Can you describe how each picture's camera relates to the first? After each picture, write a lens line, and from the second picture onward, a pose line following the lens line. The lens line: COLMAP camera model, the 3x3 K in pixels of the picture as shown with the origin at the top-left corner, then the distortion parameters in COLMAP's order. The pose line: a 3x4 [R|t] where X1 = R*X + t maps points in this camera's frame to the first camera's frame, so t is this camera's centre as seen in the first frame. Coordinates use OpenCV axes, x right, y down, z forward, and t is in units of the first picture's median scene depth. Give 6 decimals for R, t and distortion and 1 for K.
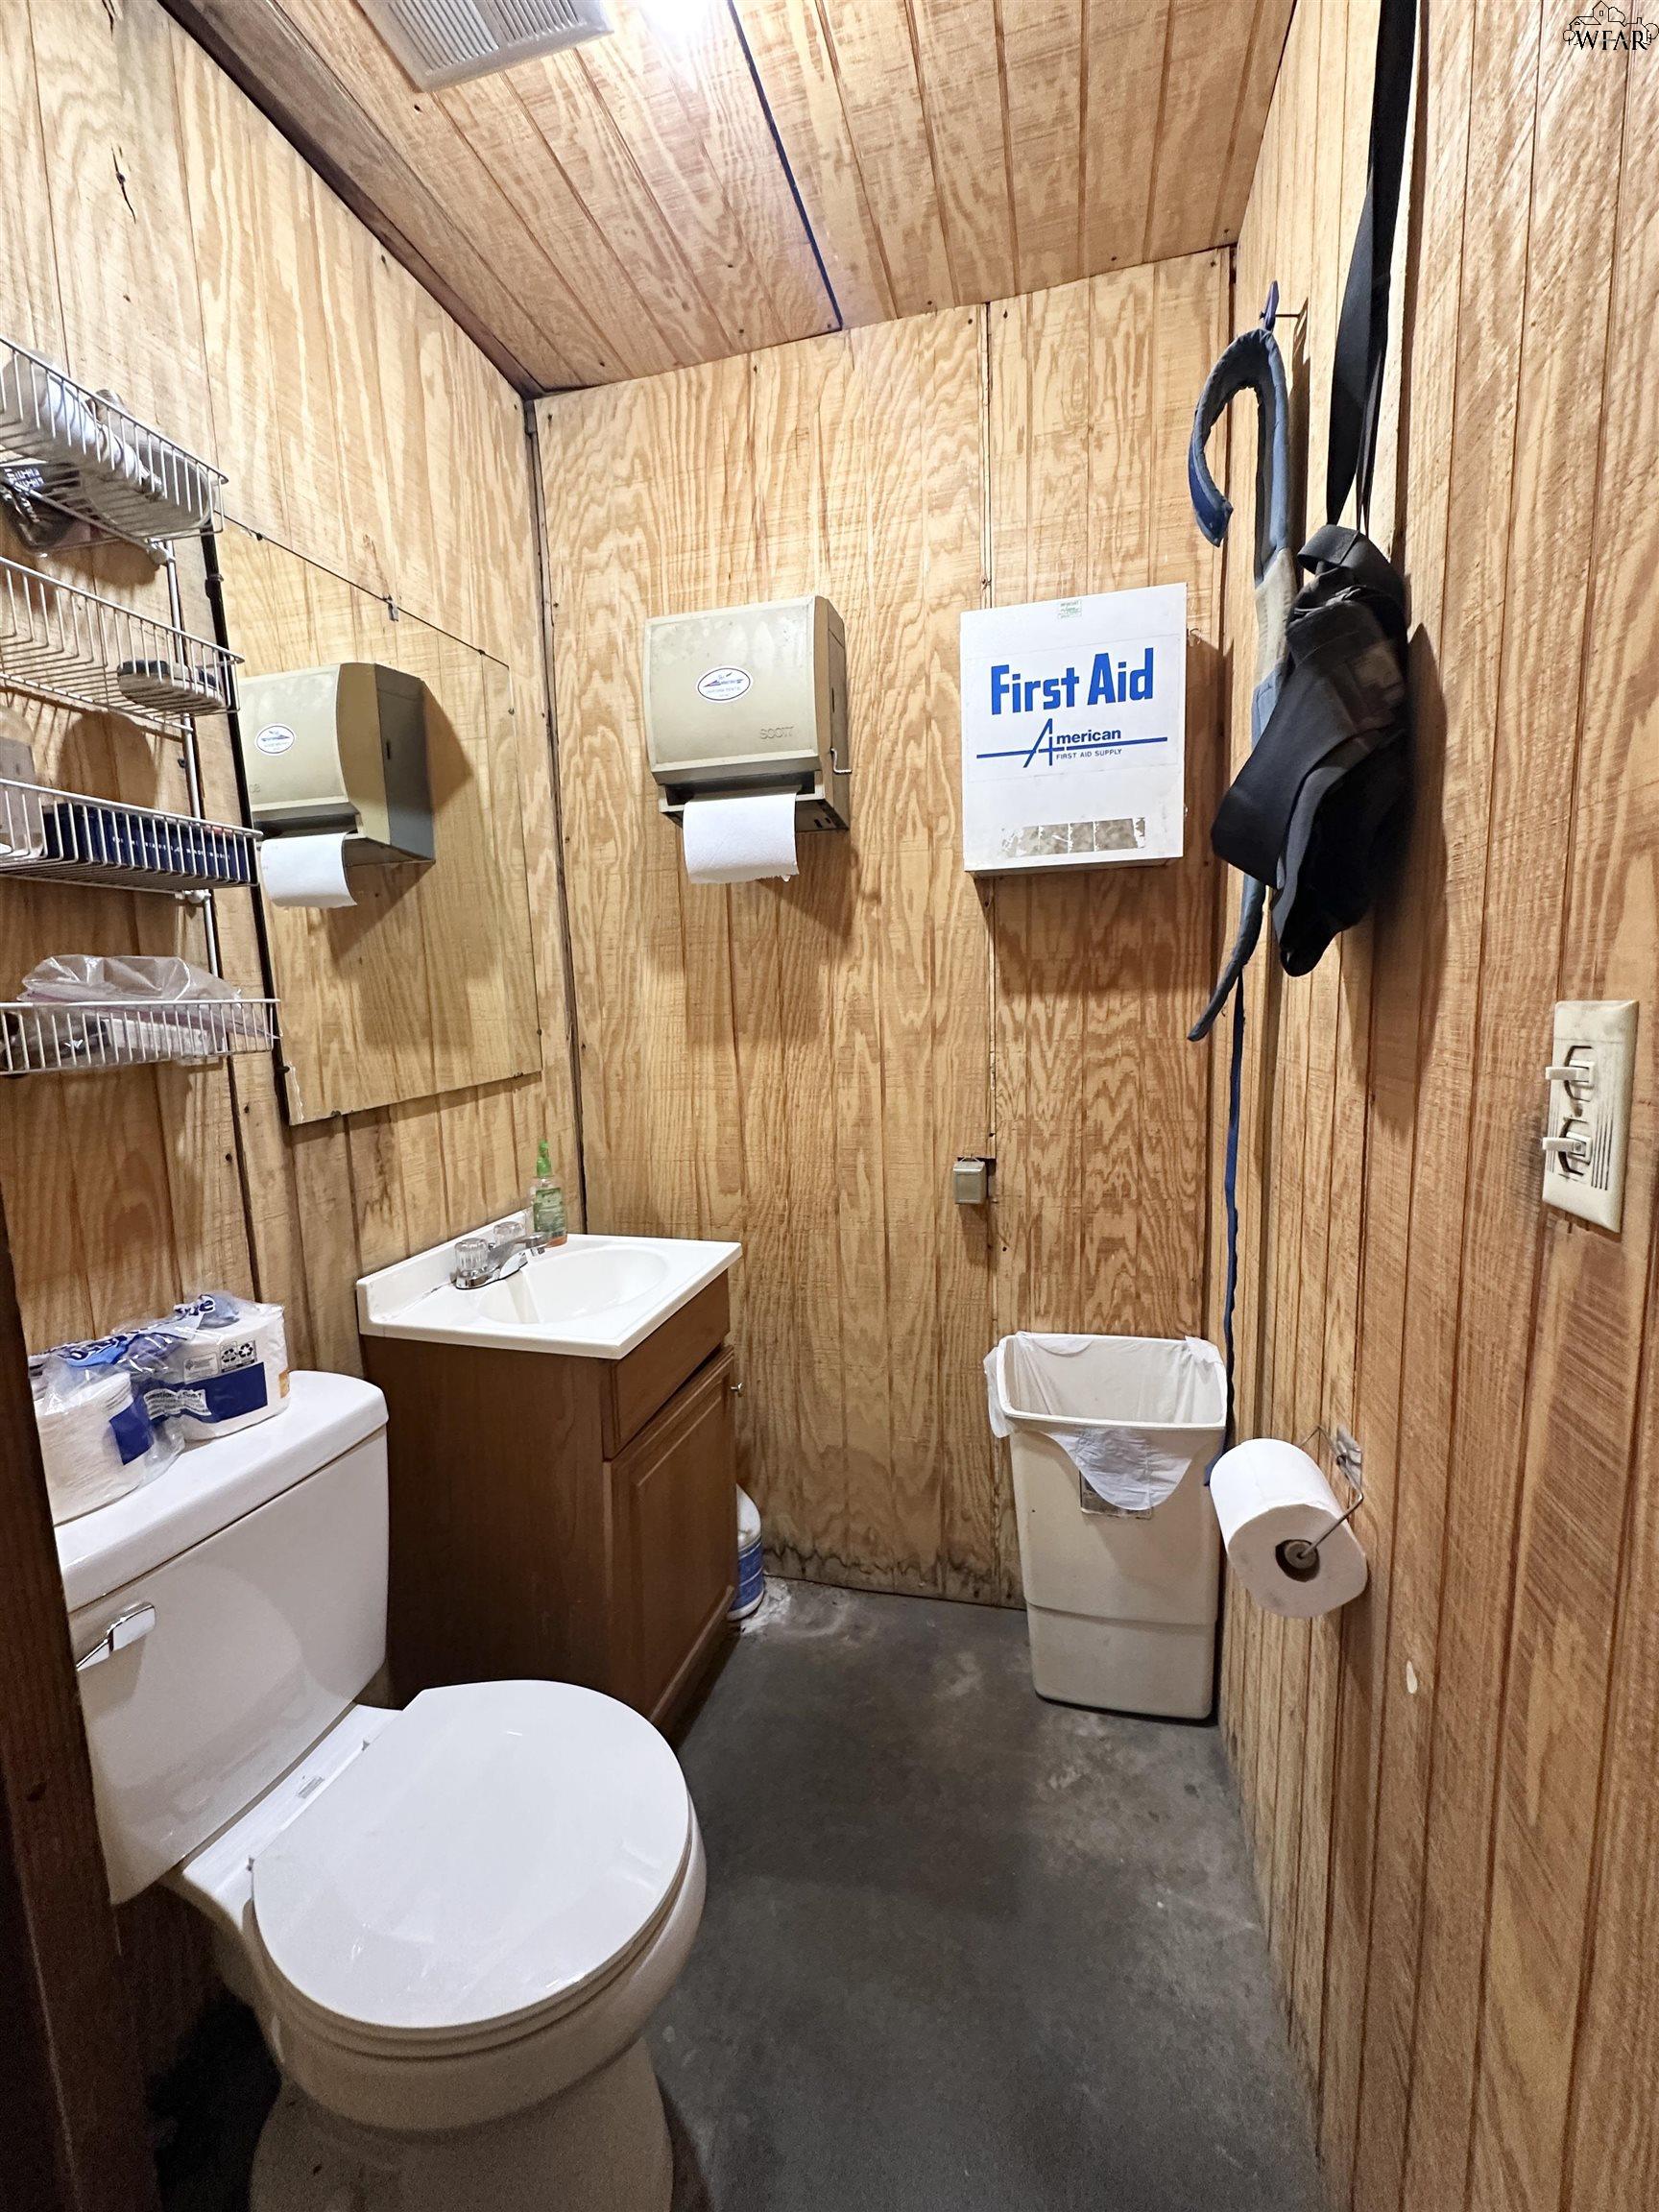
lens RADIAL K [[880.0, 0, 827.6], [0, 880.0, 1107.7], [0, 0, 1]] dist [-0.003000, 0.000928]
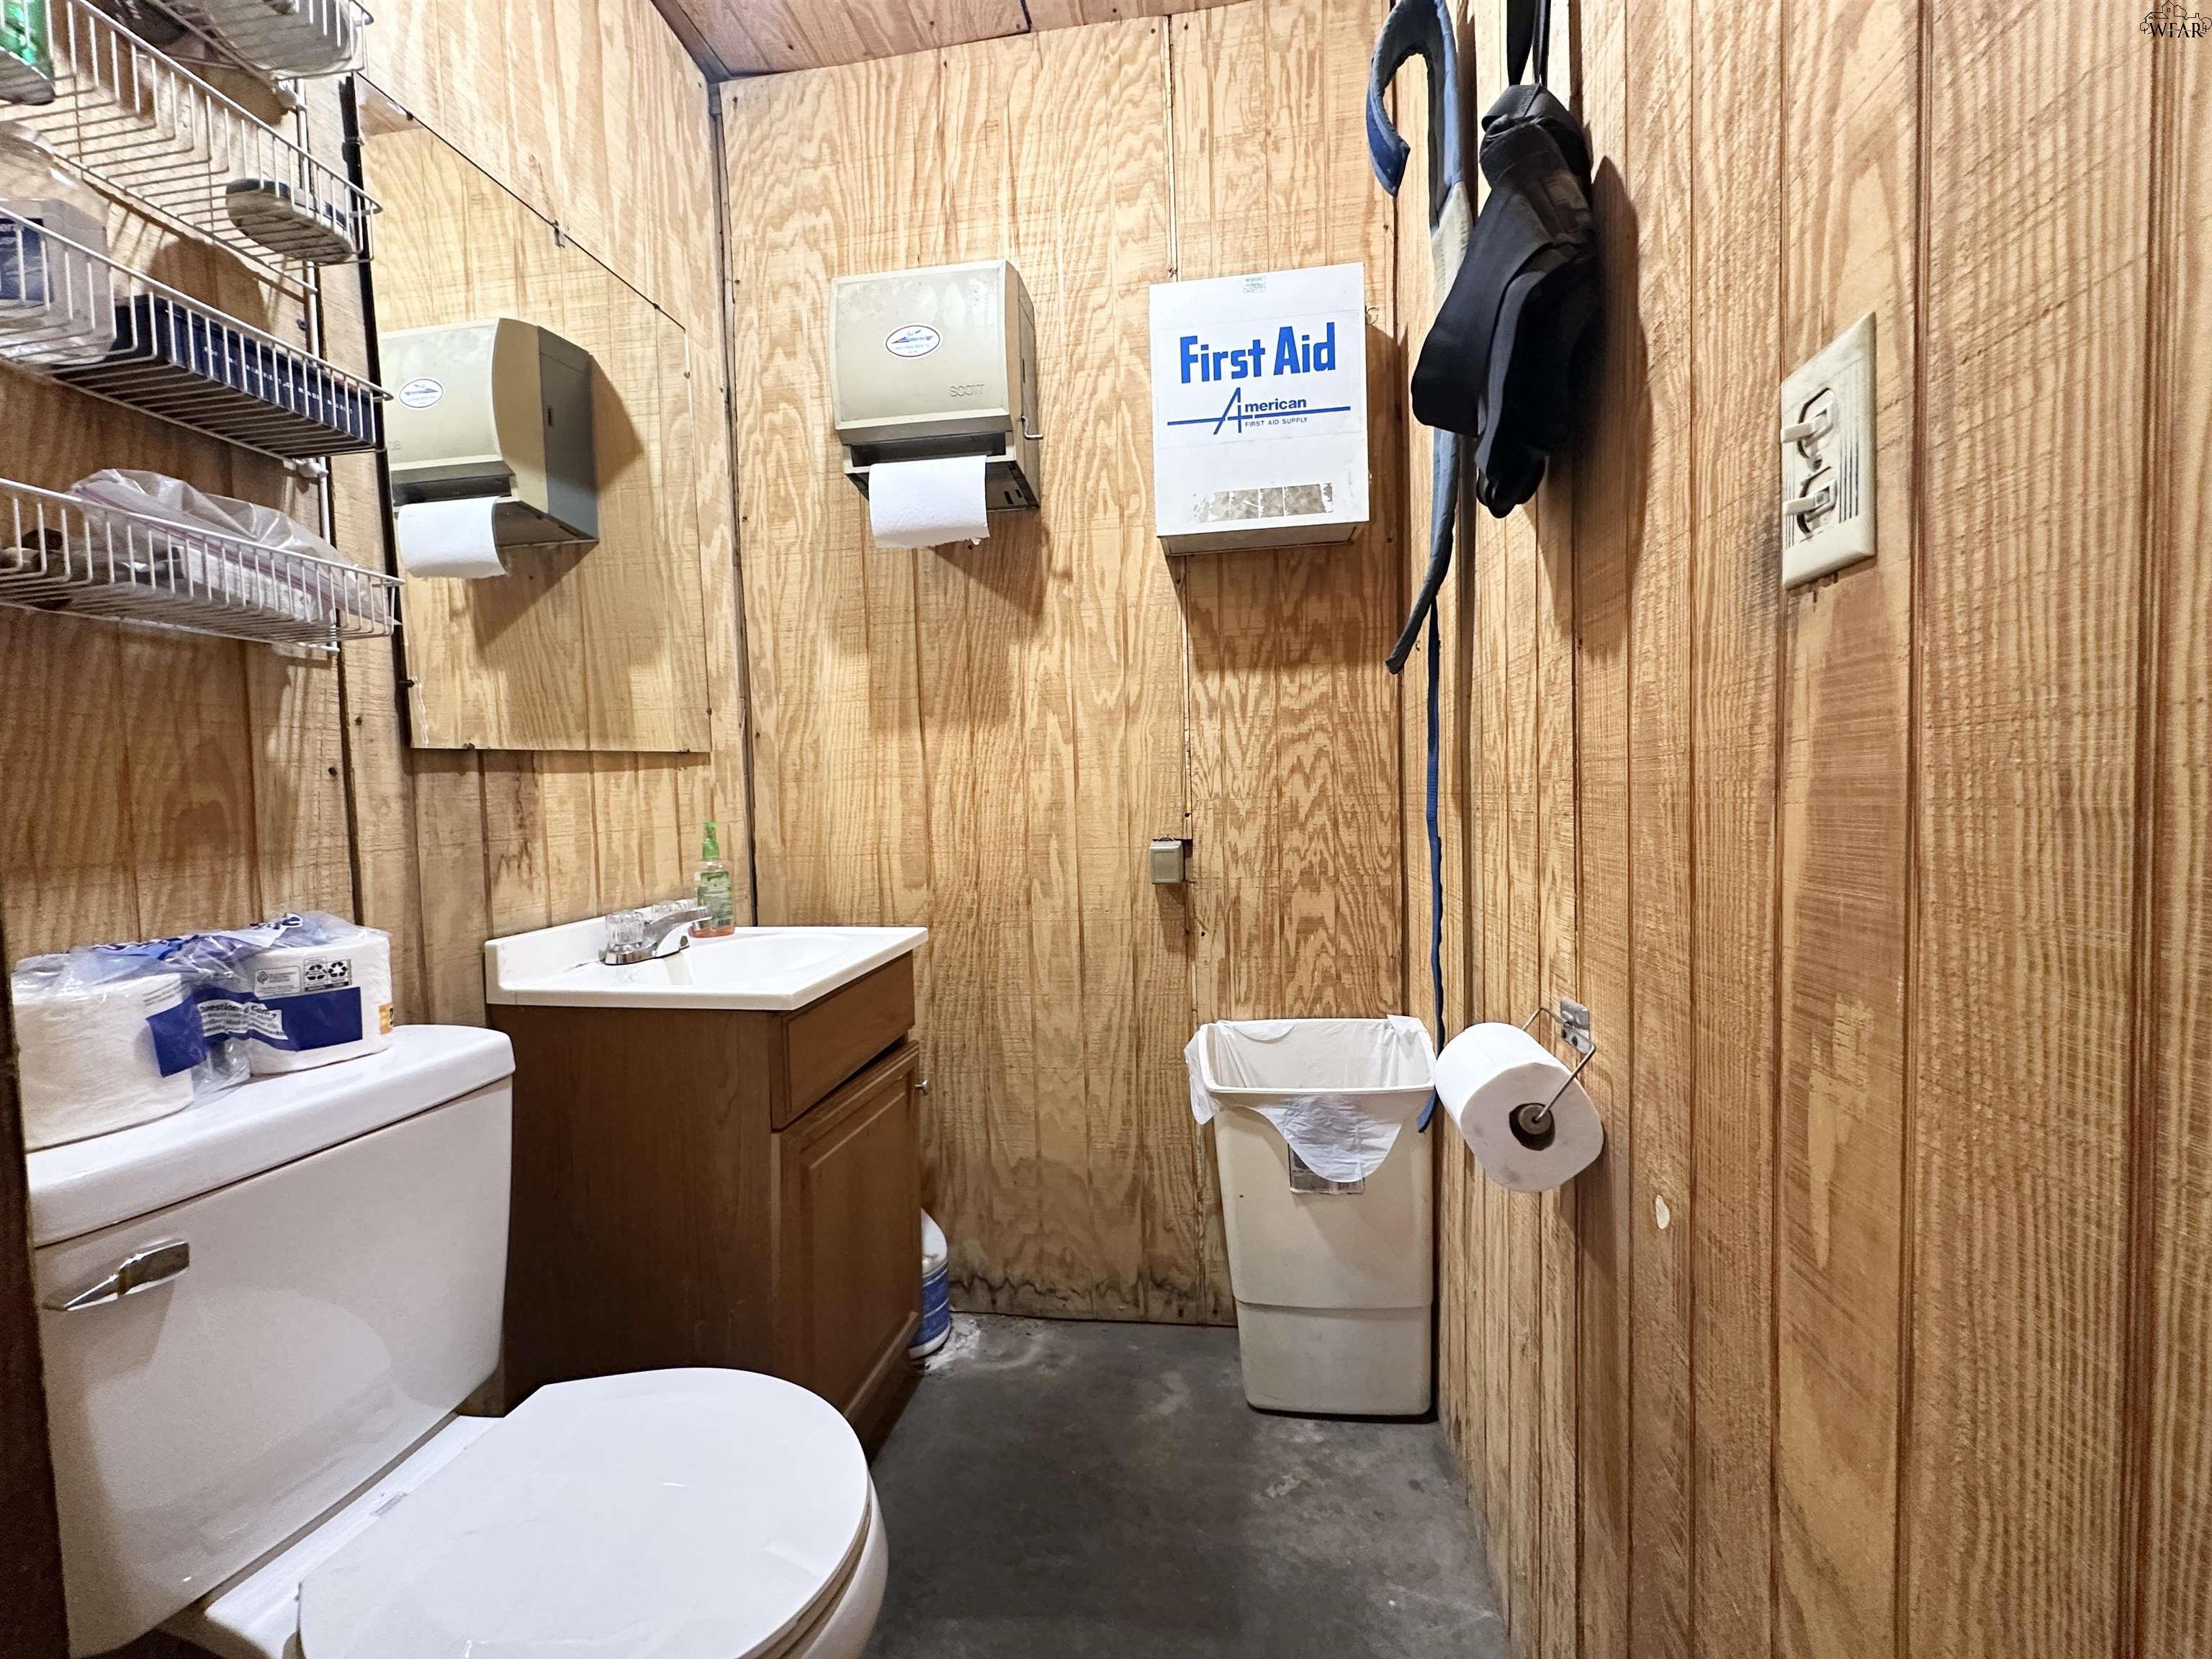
lens RADIAL K [[880.0, 0, 1104.0], [0, 880.0, 830.9], [0, 0, 1]] dist [-0.003000, 0.000928]
pose [[0.994480, -0.003743, 0.104862, -0.009730], [0.012565, 0.996420, -0.083597, 0.140364], [-0.104173, 0.084453, 0.990967, 0.045196]]
